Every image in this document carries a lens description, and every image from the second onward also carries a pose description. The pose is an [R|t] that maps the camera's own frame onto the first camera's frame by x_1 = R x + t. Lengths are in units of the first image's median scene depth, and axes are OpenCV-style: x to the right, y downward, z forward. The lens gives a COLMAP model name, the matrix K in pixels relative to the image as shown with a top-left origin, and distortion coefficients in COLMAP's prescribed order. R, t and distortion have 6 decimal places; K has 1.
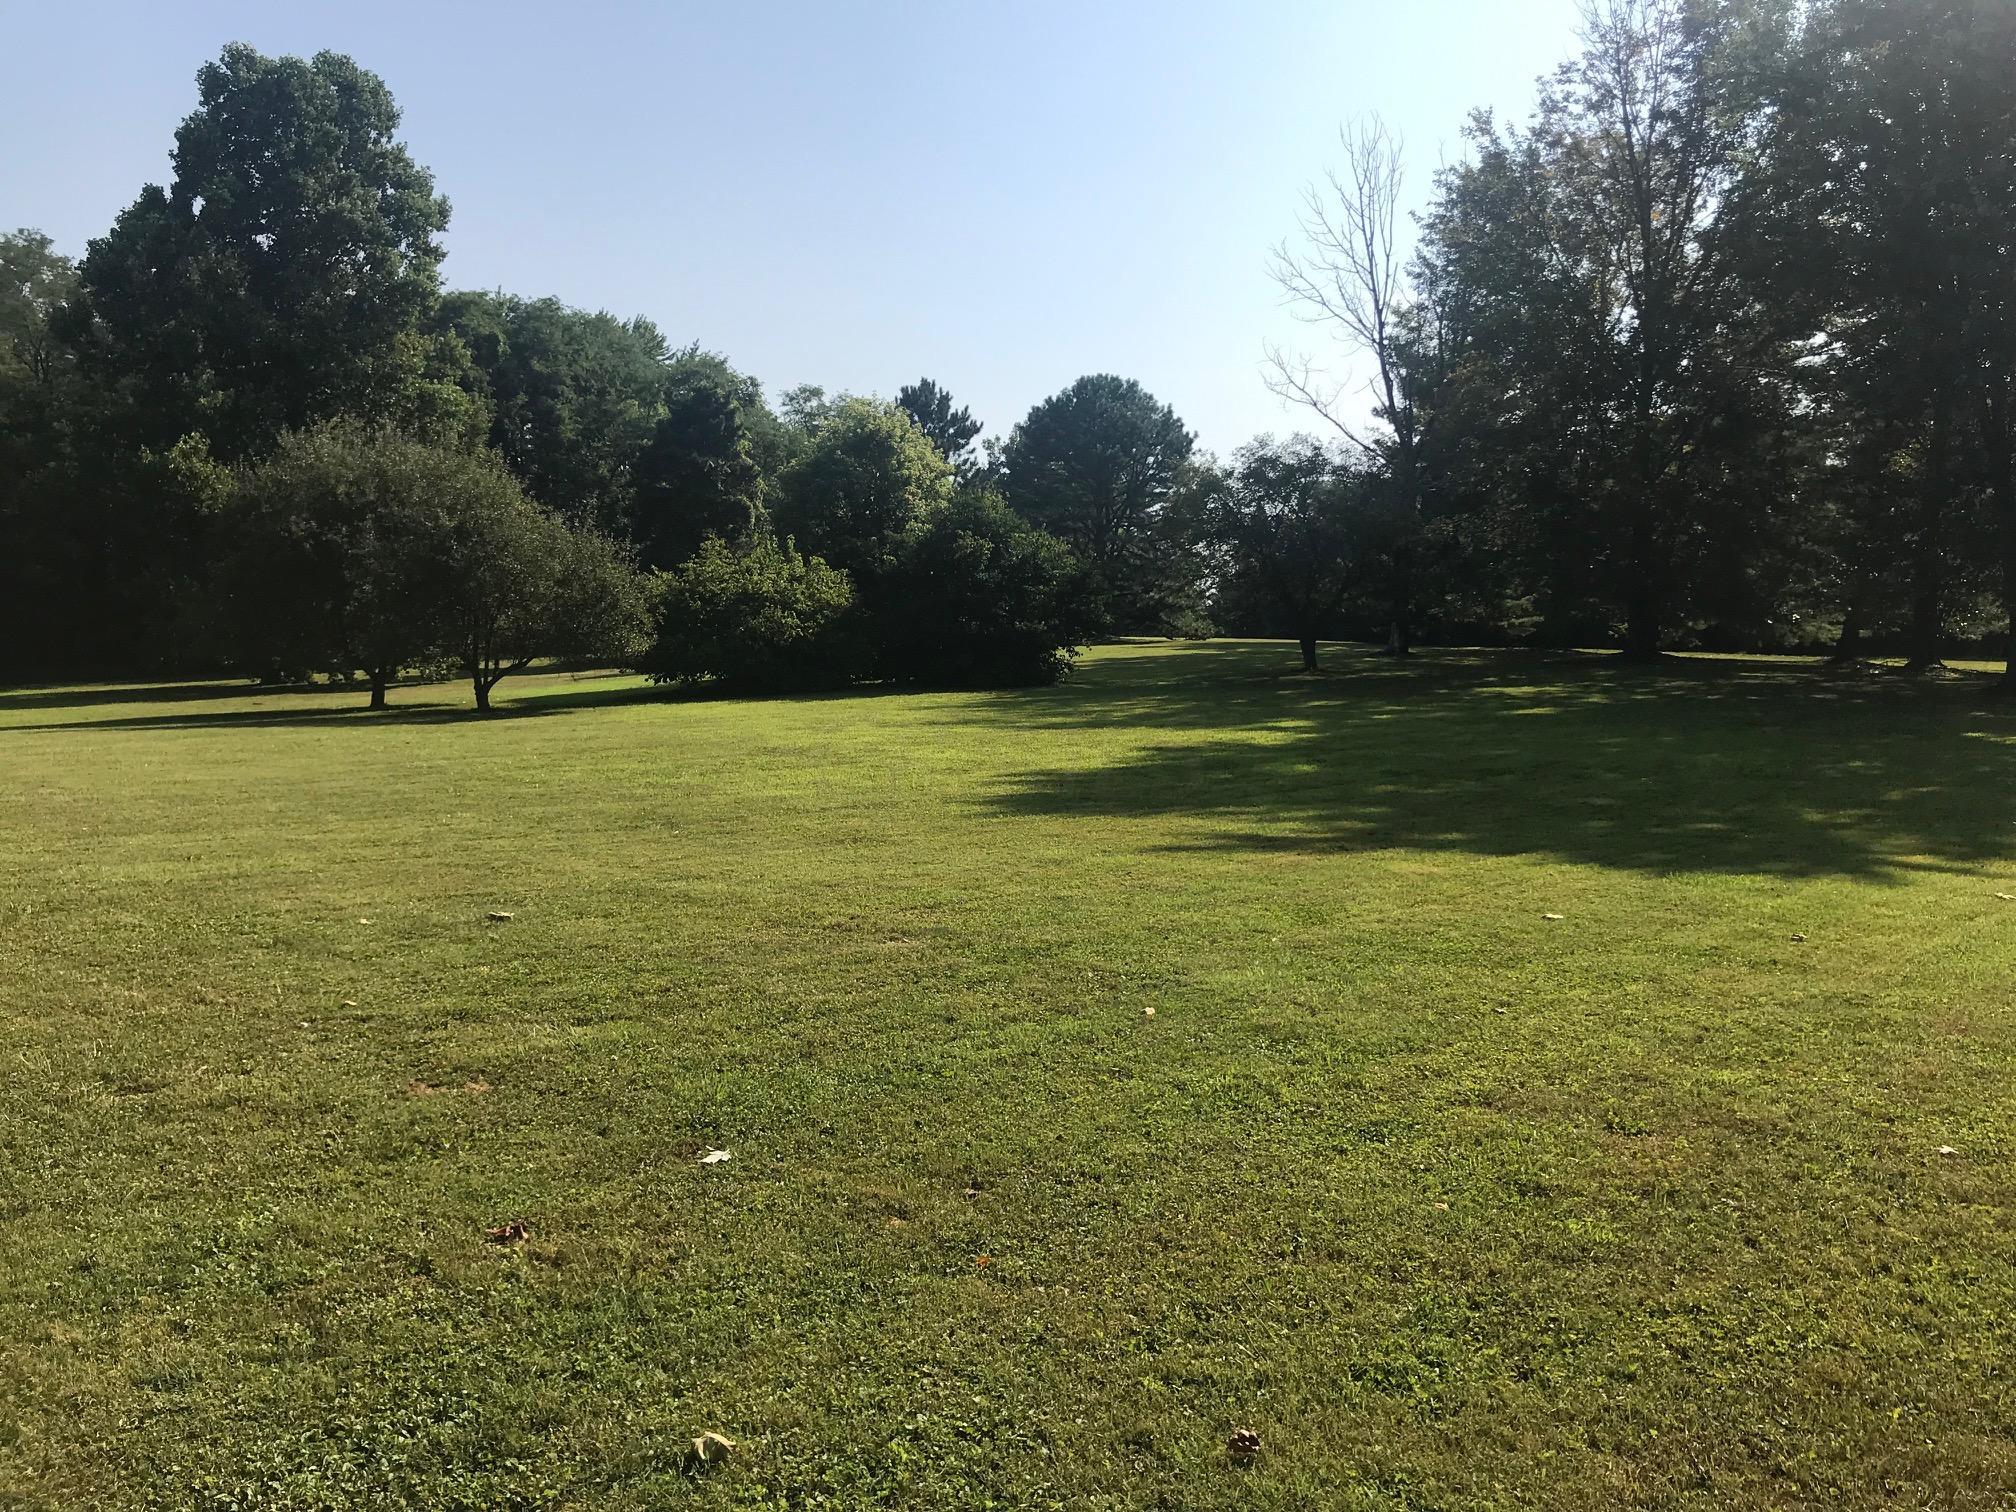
lens RADIAL K [[1783.1, 0, 1008.0], [0, 1783.1, 756.0], [0, 0, 1]] dist [0.001899, 0.331104]
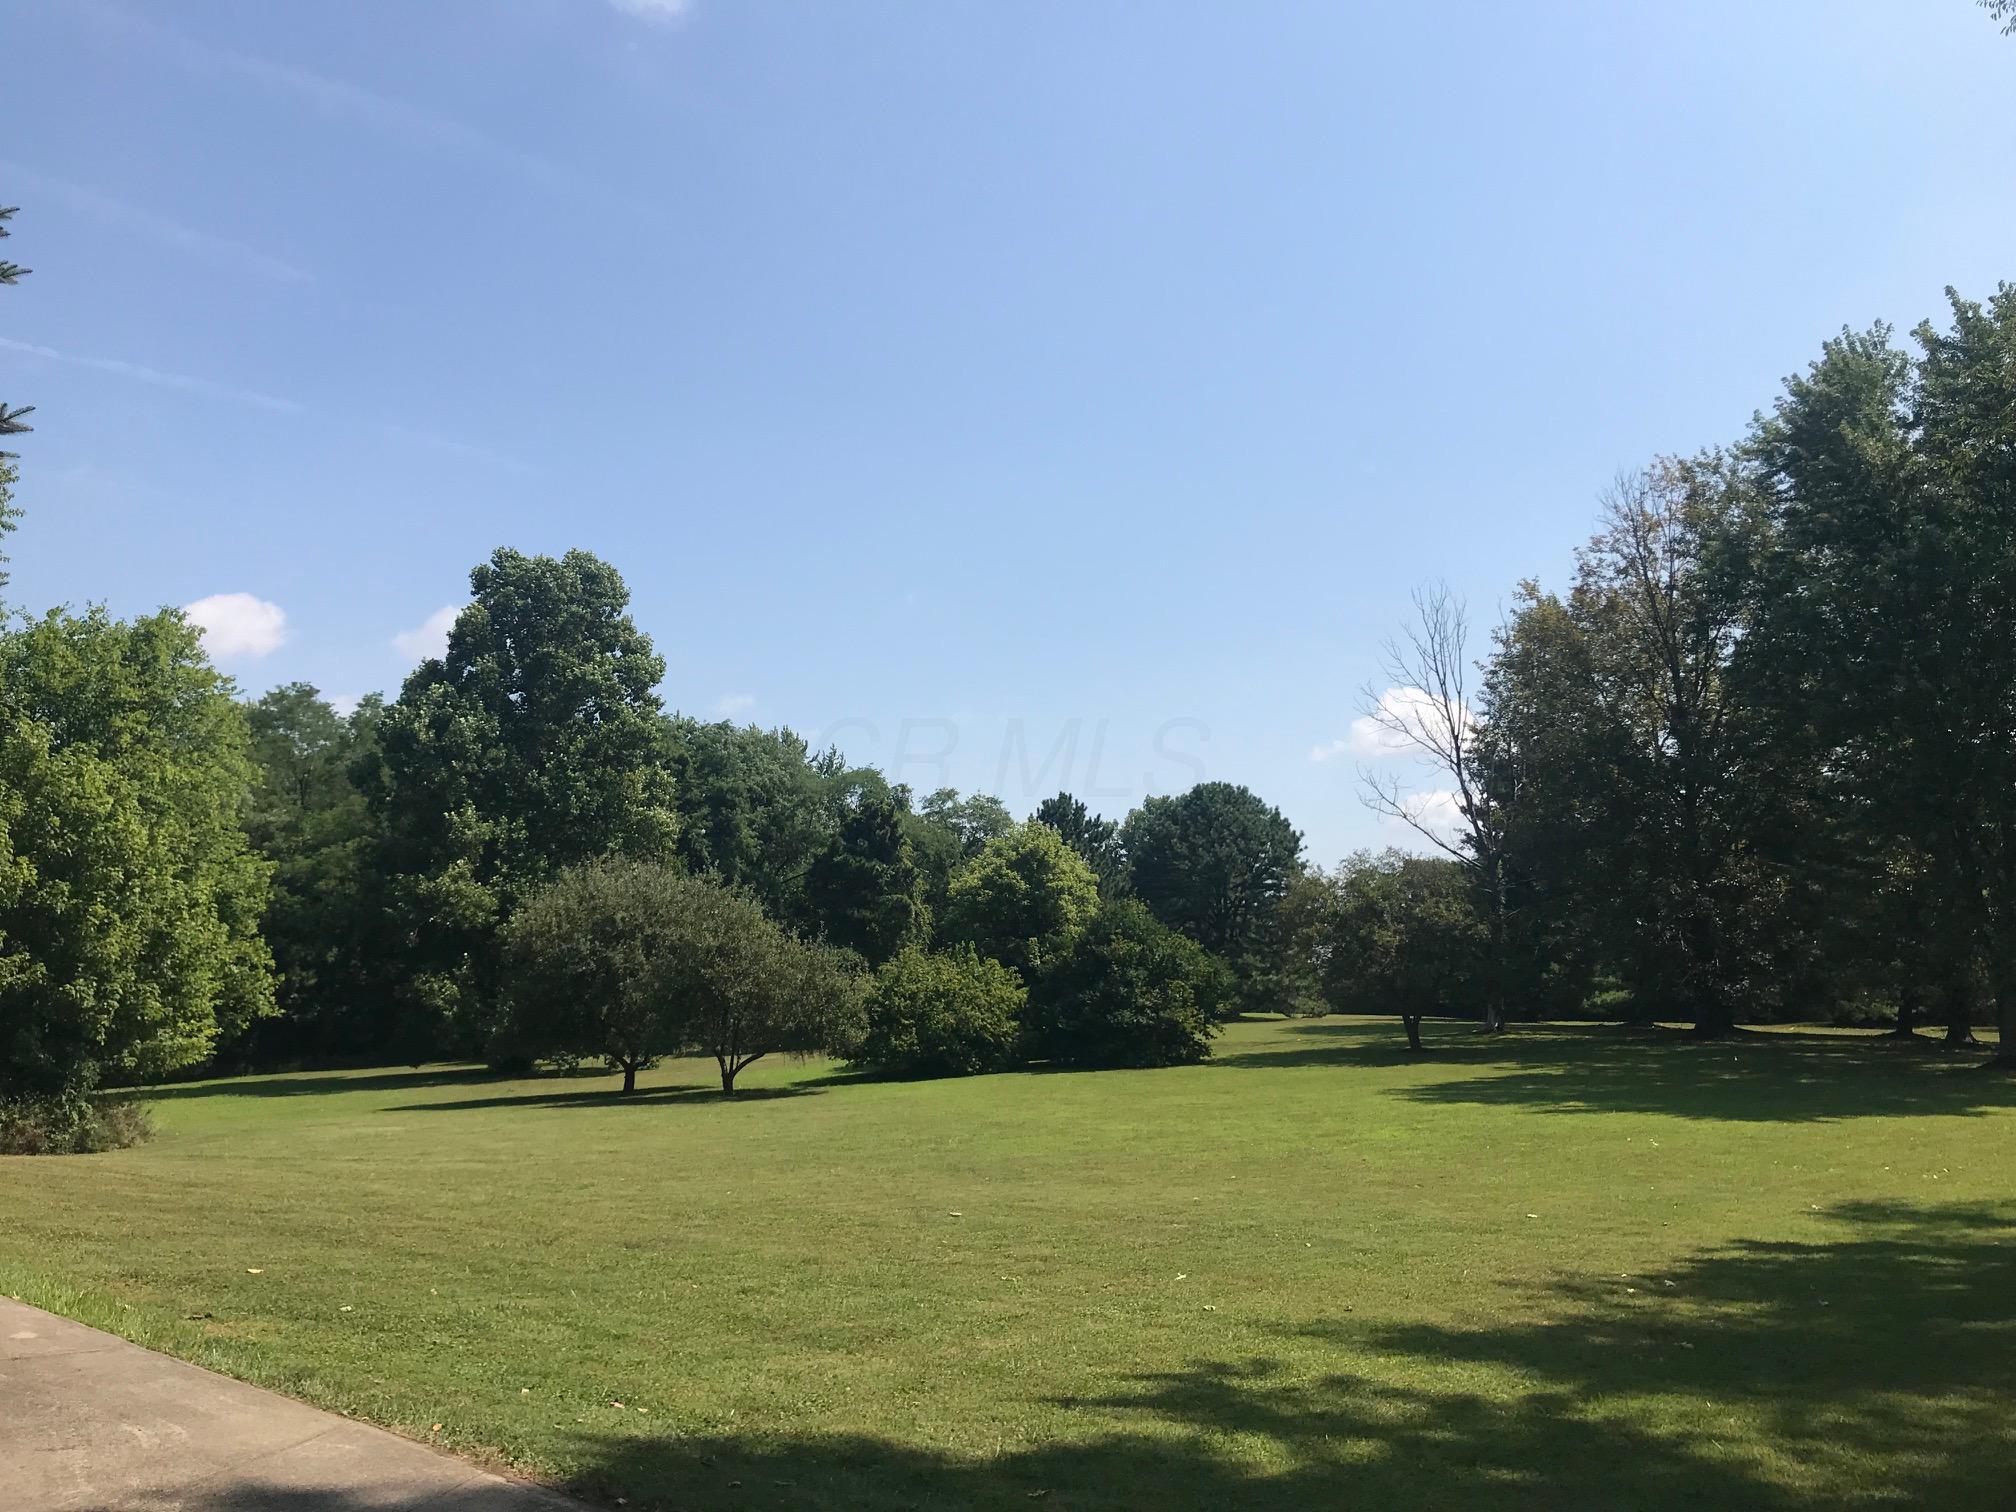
lens RADIAL K [[1783.1, 0, 1008.0], [0, 1783.1, 756.0], [0, 0, 1]] dist [0.001899, 0.331104]
pose [[0.998163, -0.023228, -0.055954, -0.017915], [0.011391, 0.979063, -0.203237, -0.000634], [0.059503, 0.202226, 0.977530, -0.139937]]
